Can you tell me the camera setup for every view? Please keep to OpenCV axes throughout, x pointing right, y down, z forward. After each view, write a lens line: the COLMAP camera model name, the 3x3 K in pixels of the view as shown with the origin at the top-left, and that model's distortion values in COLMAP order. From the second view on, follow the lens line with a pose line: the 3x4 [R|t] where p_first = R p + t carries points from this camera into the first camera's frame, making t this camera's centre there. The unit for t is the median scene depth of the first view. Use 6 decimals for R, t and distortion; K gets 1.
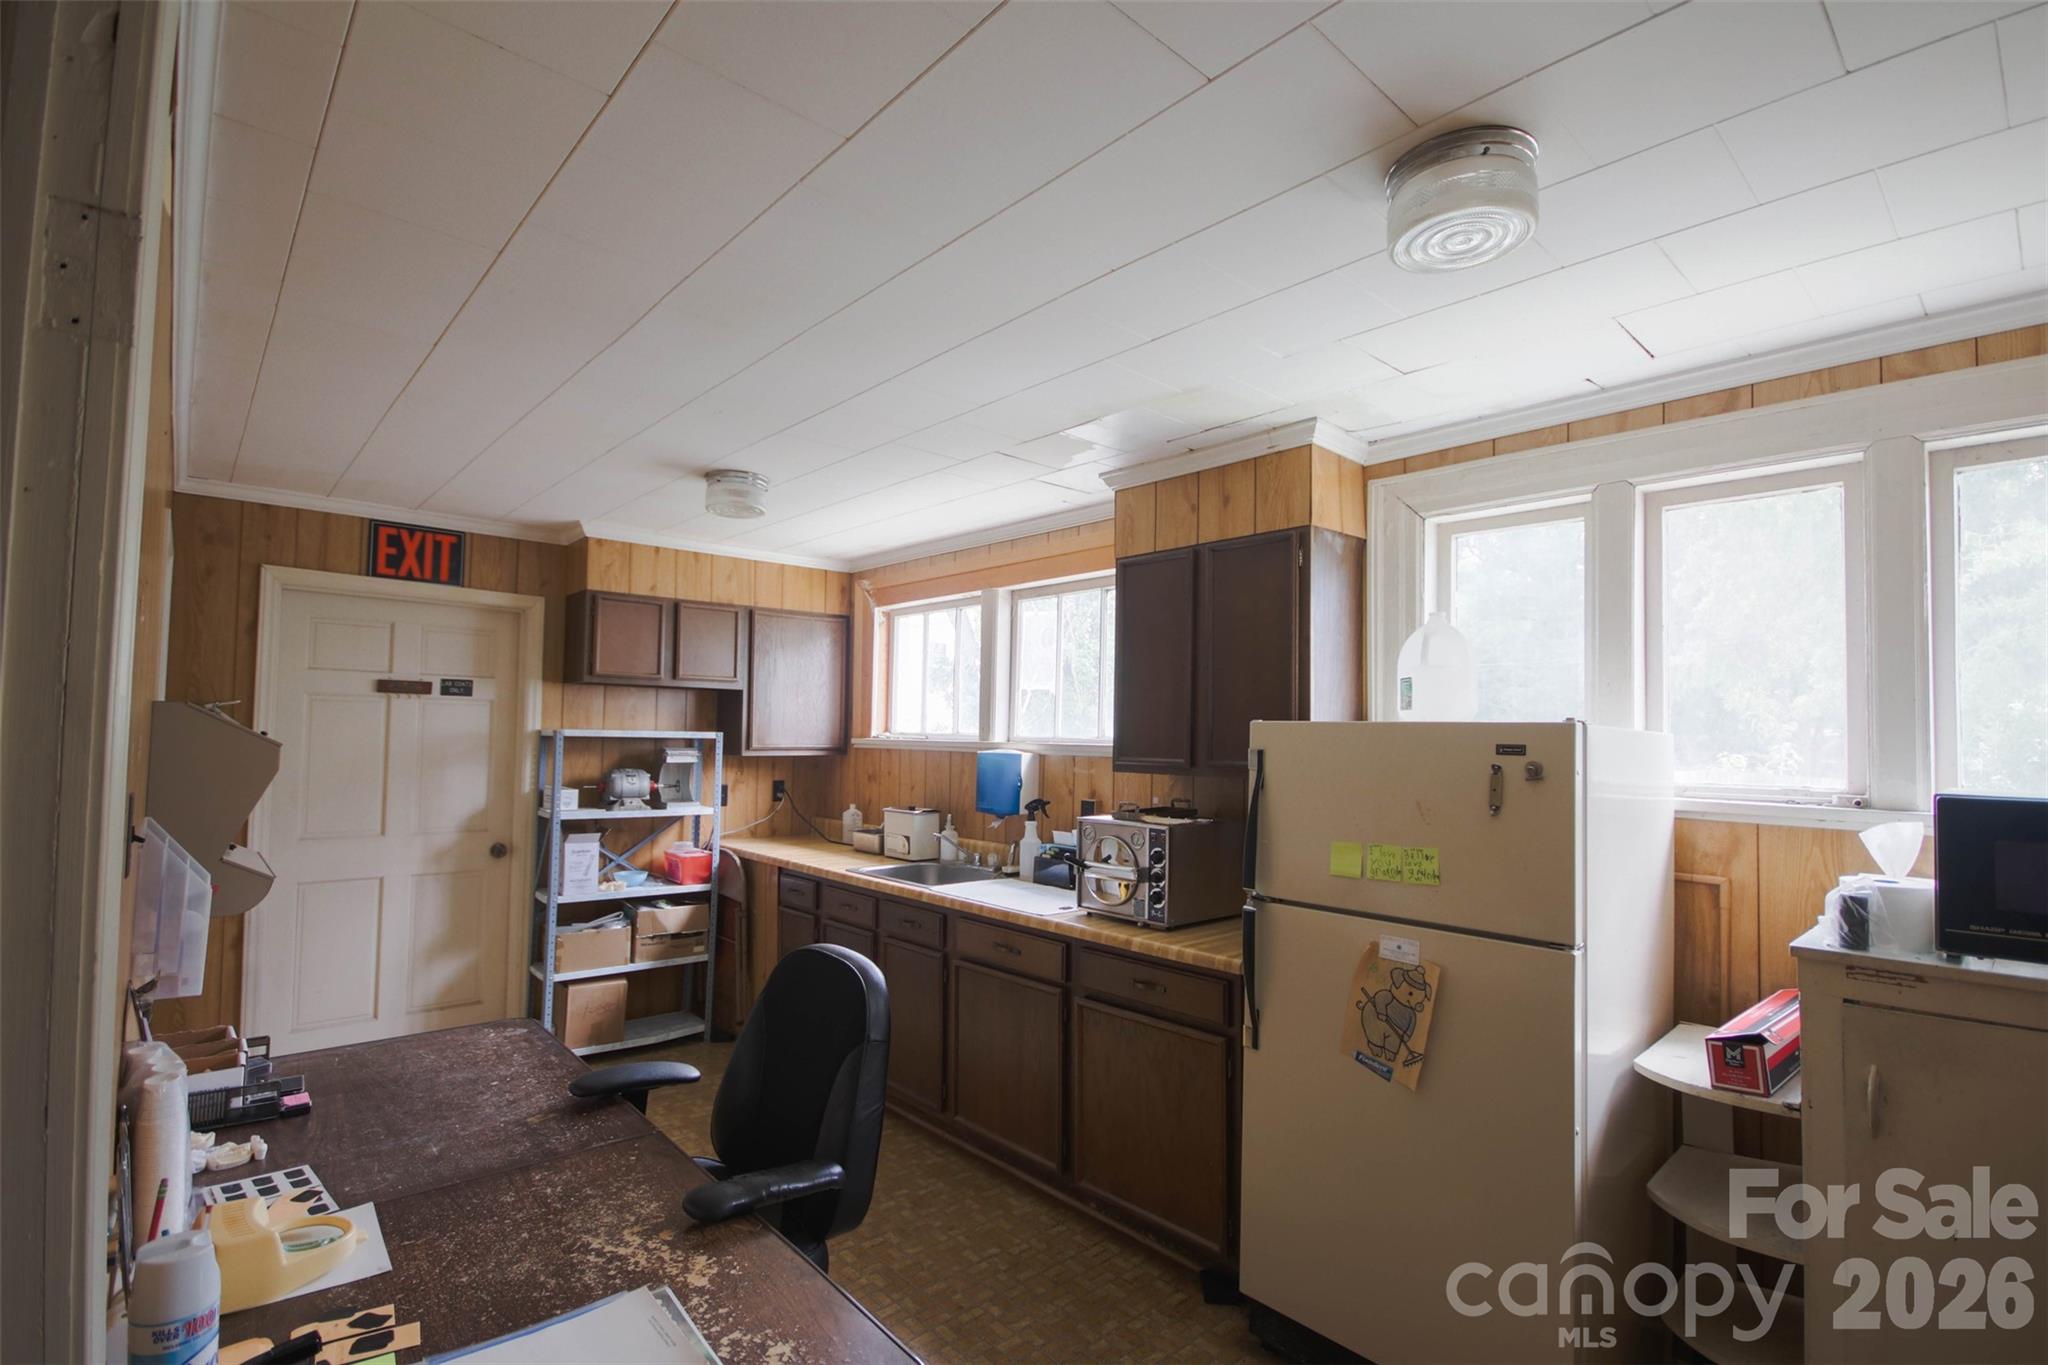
lens RADIAL K [[946.6, 0, 1011.9], [0, 946.6, 699.2], [0, 0, 1]] dist [-0.002576, -0.003998]
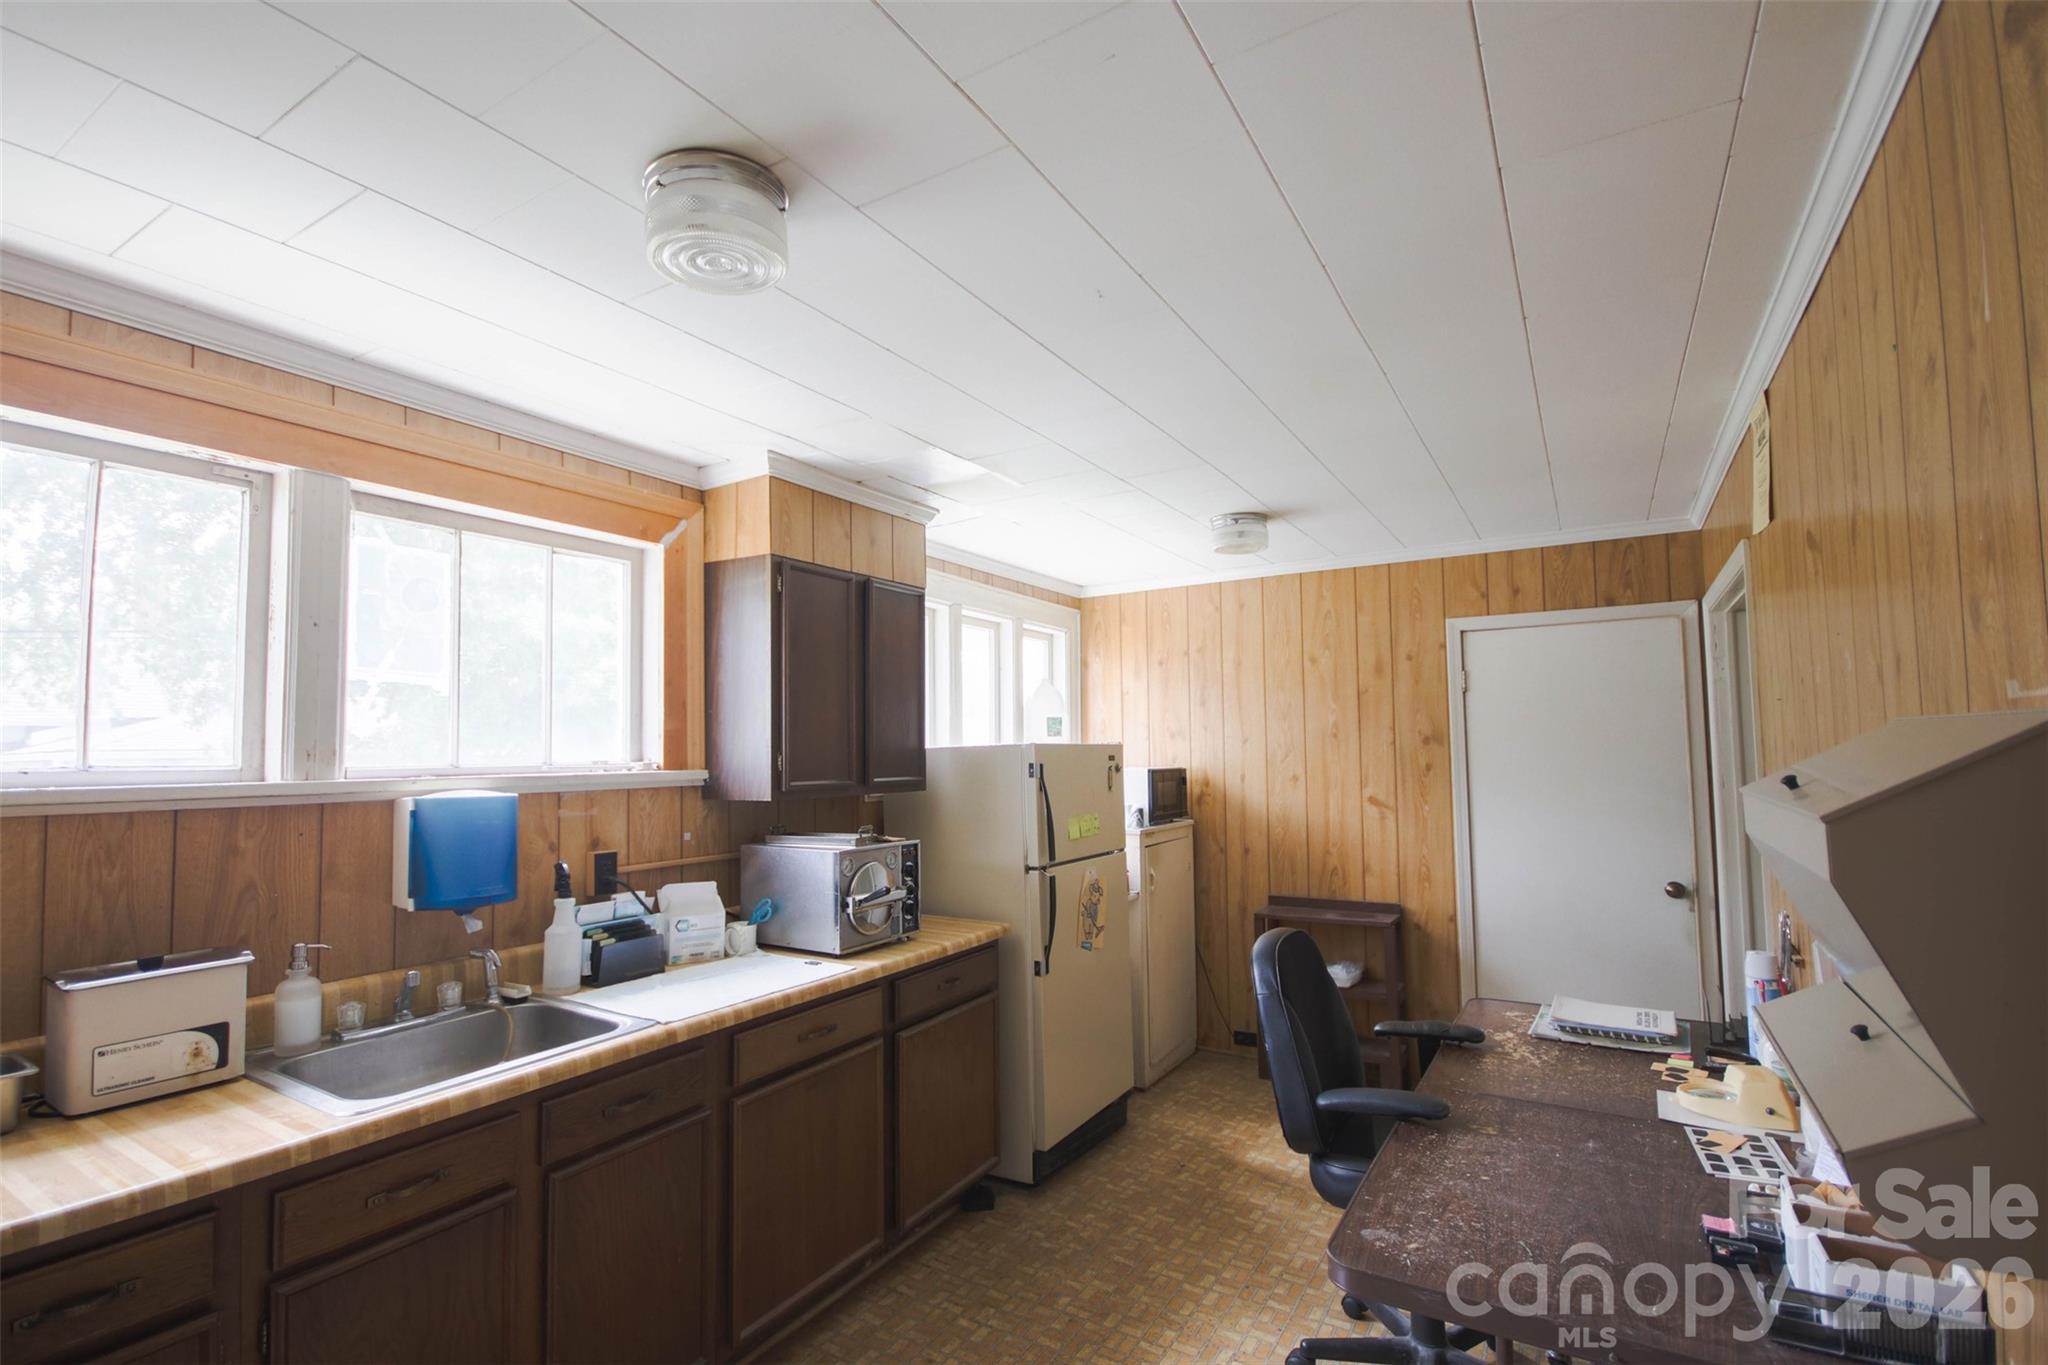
lens RADIAL K [[946.6, 0, 1011.9], [0, 946.6, 699.2], [0, 0, 1]] dist [-0.002576, -0.003998]
pose [[-0.285830, 0.040079, 0.957442, -1.263327], [-0.029037, 0.998304, -0.050458, 0.035436], [-0.957840, -0.042223, -0.284182, 1.678736]]
